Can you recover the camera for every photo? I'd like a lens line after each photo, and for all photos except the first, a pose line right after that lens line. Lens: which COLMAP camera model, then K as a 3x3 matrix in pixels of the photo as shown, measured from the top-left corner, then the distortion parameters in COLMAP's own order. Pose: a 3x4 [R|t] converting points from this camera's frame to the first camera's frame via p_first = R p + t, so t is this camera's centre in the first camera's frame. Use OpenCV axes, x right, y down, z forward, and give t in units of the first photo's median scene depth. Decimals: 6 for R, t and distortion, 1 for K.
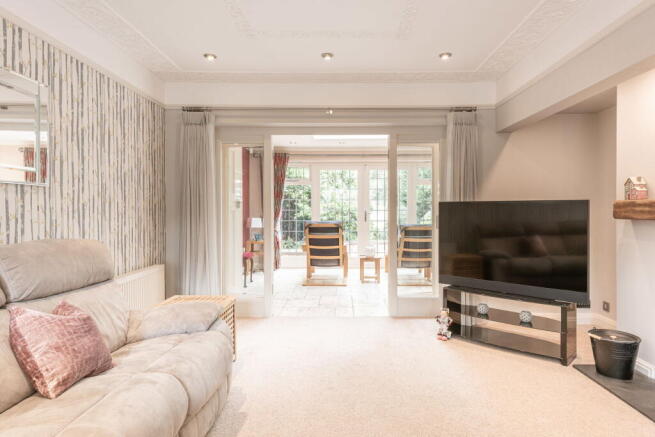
lens RADIAL K [[394.0, 0, 329.2], [0, 394.0, 213.1], [0, 0, 1]] dist [0.001229, 0.000040]
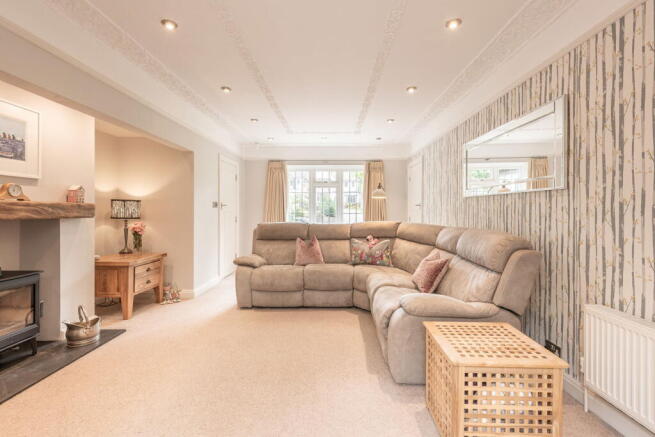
lens RADIAL K [[321.2, 0, 325.7], [0, 321.2, 214.7], [0, 0, 1]] dist [-0.000513, -0.000042]
pose [[-0.999854, -0.000140, -0.017100, -0.042176], [-0.000506, 0.999772, 0.021356, -0.012600], [0.017093, 0.021362, -0.999626, 1.543755]]
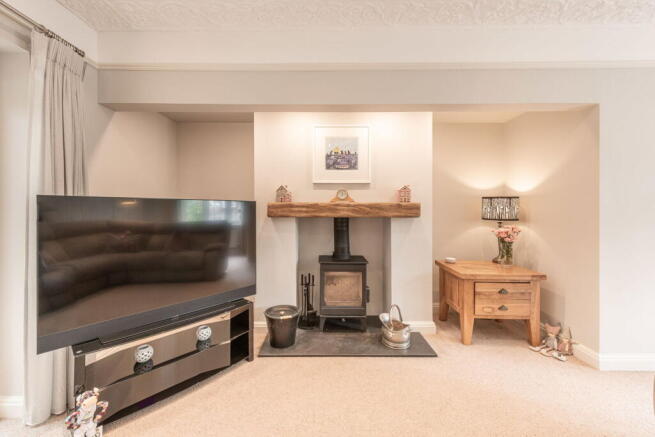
lens RADIAL K [[256.7, 0, 324.4], [0, 256.7, 209.7], [0, 0, 1]] dist [0.003071, 0.000085]
pose [[-0.033234, 0.002124, 0.999445, -0.085762], [0.008499, 0.999962, -0.001842, -0.005883], [-0.999411, 0.008433, -0.033251, 0.830244]]
